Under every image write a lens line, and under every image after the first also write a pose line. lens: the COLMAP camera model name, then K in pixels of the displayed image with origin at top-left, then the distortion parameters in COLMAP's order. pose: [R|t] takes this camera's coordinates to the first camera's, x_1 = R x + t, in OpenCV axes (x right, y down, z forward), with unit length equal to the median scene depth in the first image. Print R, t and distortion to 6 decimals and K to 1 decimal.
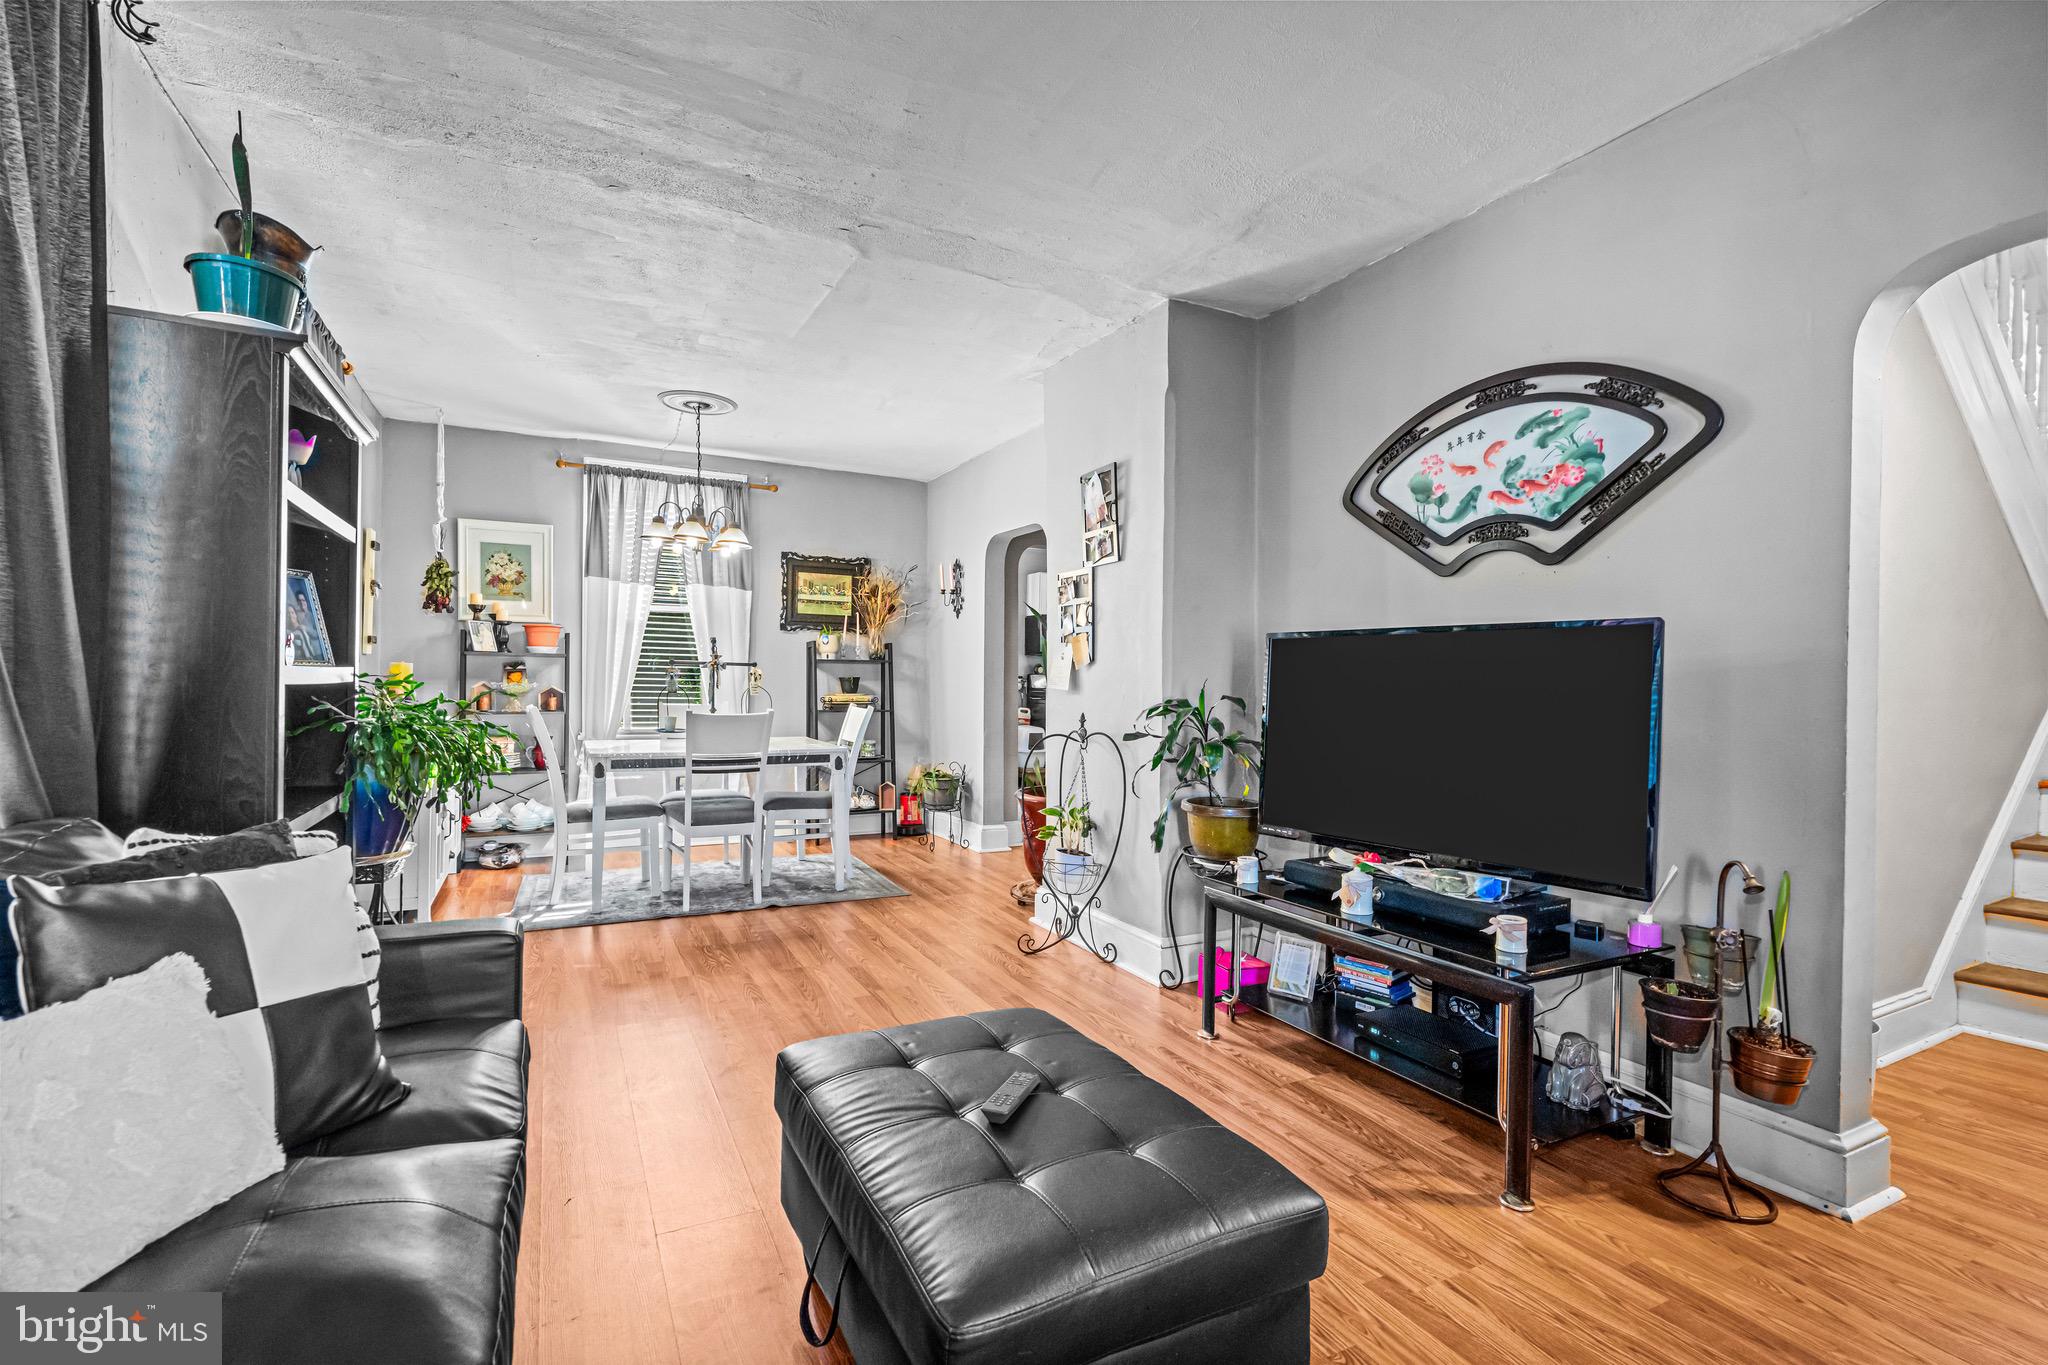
lens RADIAL K [[898.7, 0, 1018.8], [0, 898.7, 681.7], [0, 0, 1]] dist [-0.002142, 0.000236]
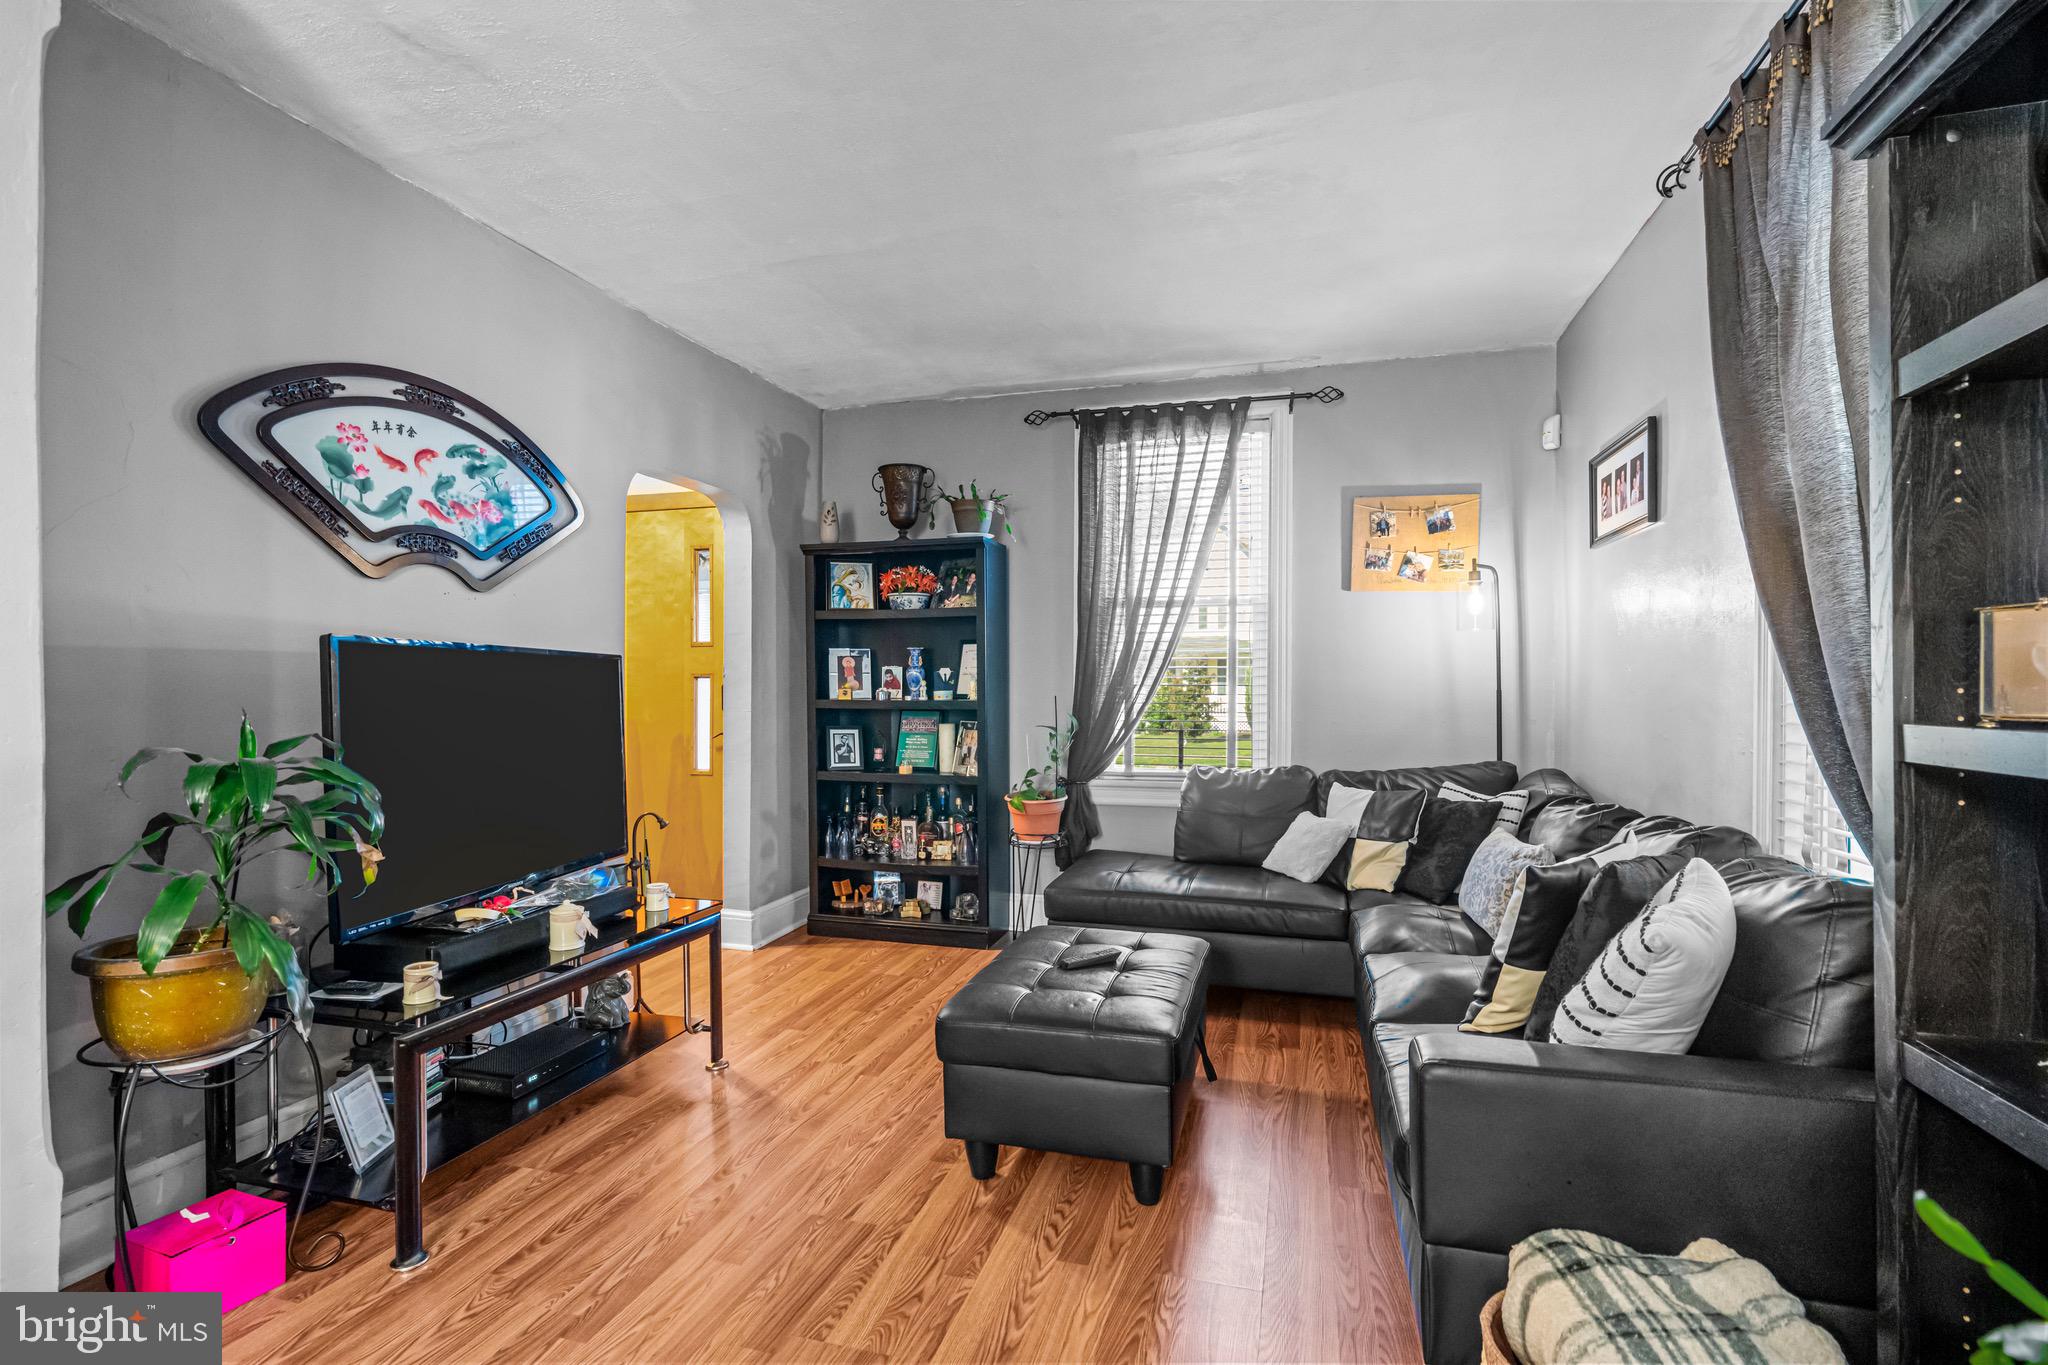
lens RADIAL K [[898.7, 0, 1025.9], [0, 898.7, 690.4], [0, 0, 1]] dist [-0.002142, 0.000236]
pose [[-0.711629, -0.006603, 0.702524, -0.583192], [-0.006139, 0.999976, 0.003180, -0.018850], [-0.702529, -0.002050, -0.711653, 1.224601]]
